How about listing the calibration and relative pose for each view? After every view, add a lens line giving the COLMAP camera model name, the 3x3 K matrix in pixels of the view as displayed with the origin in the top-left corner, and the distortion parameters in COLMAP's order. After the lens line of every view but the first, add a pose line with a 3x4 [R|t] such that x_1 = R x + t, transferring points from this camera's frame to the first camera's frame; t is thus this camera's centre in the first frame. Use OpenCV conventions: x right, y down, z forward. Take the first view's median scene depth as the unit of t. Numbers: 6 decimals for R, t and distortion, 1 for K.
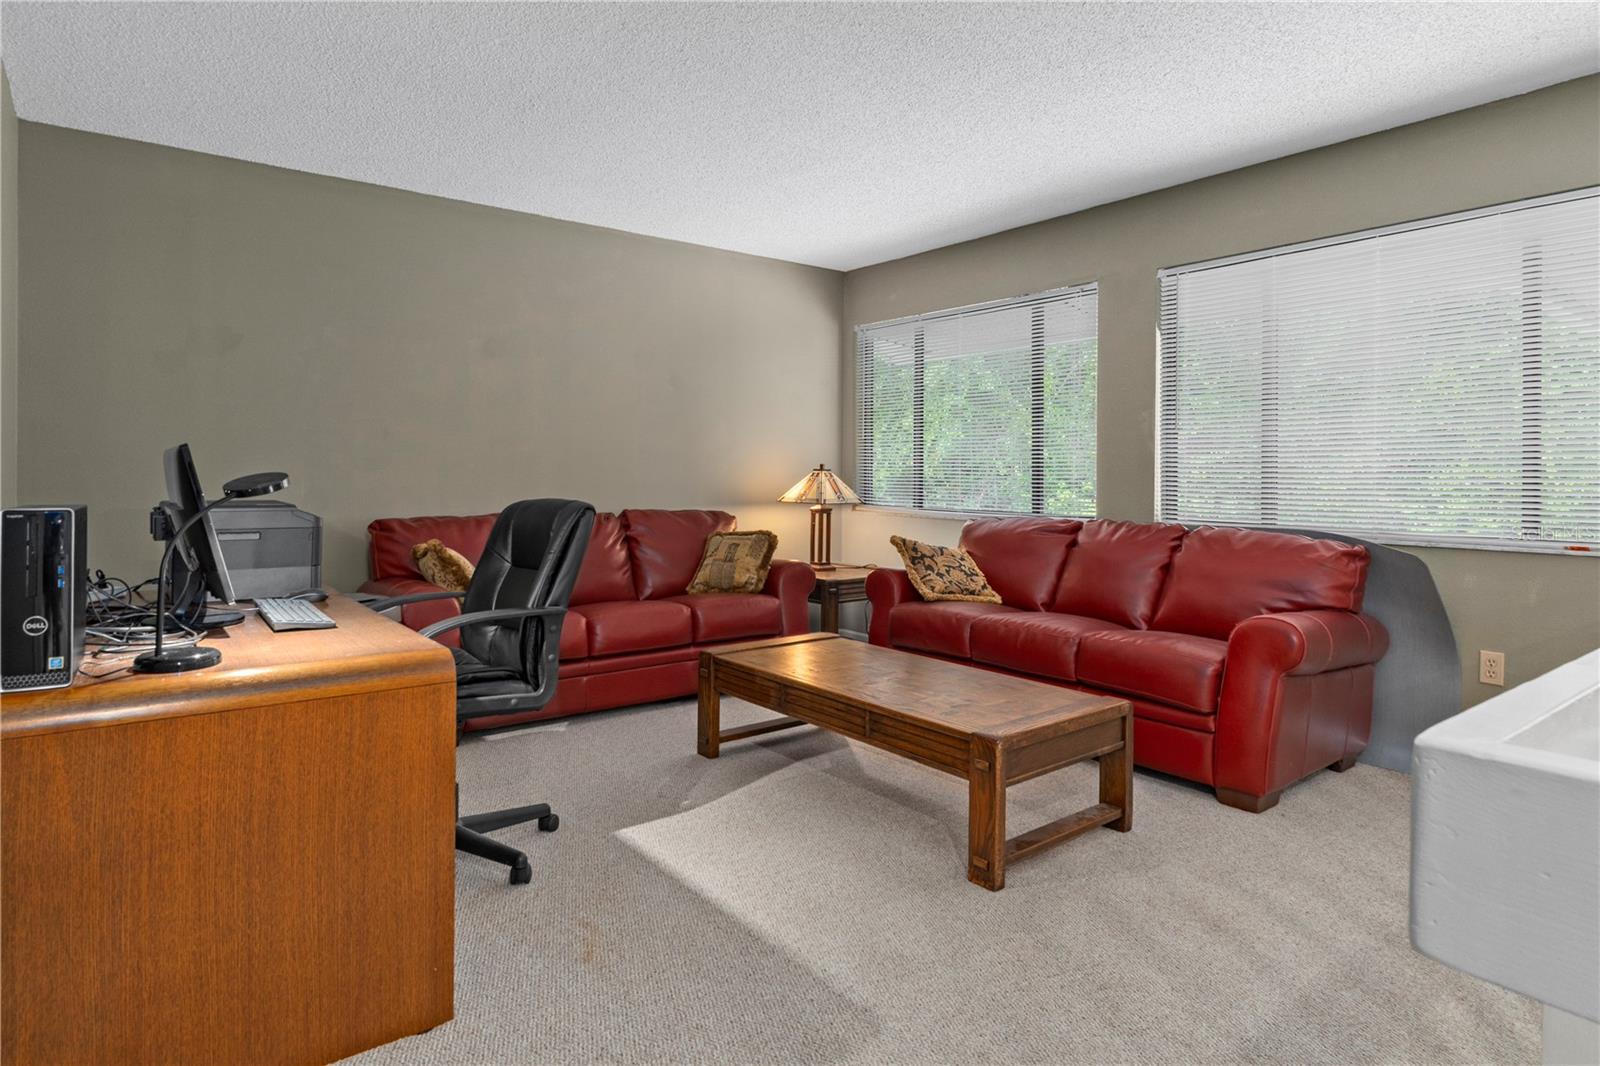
lens RADIAL K [[889.1, 0, 800.5], [0, 889.1, 507.8], [0, 0, 1]] dist [-0.004490, -0.001405]
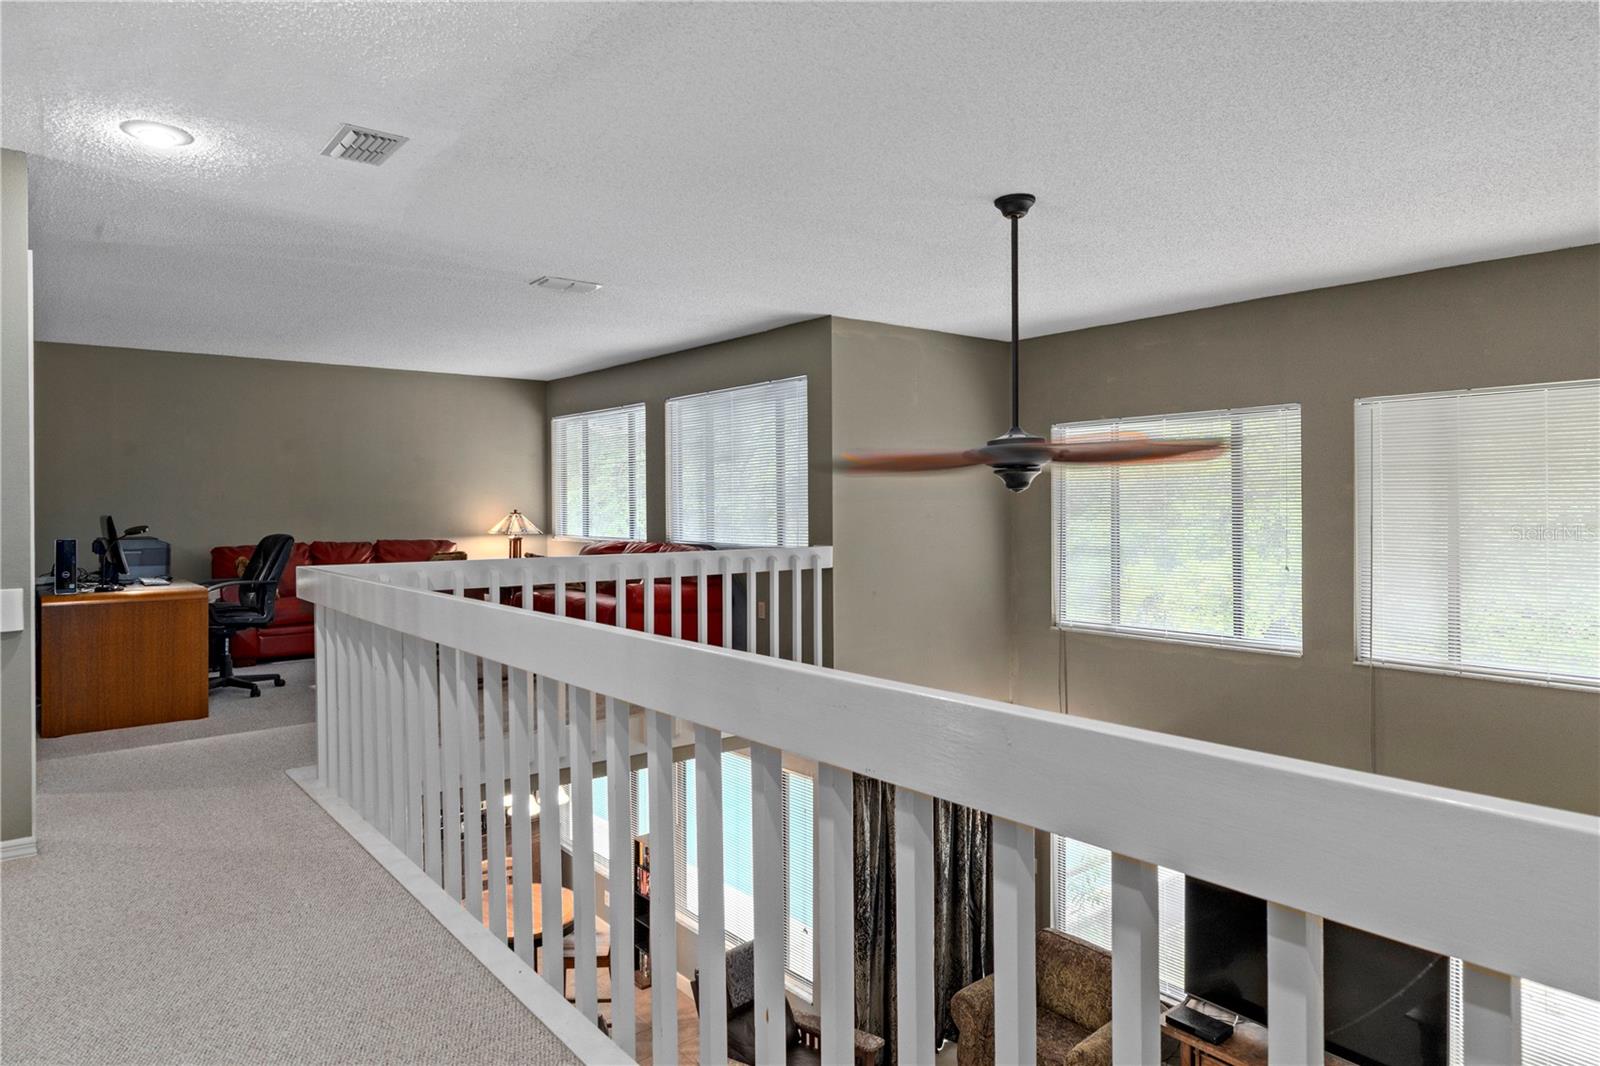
lens RADIAL K [[965.8, 0, 800.0], [0, 965.8, 533.0], [0, 0, 1]] dist [0.000954, -0.000015]
pose [[0.999506, -0.016572, 0.026698, 1.077452], [0.016776, 0.999832, -0.007442, 0.030786], [-0.026570, 0.007886, 0.999616, -1.620920]]
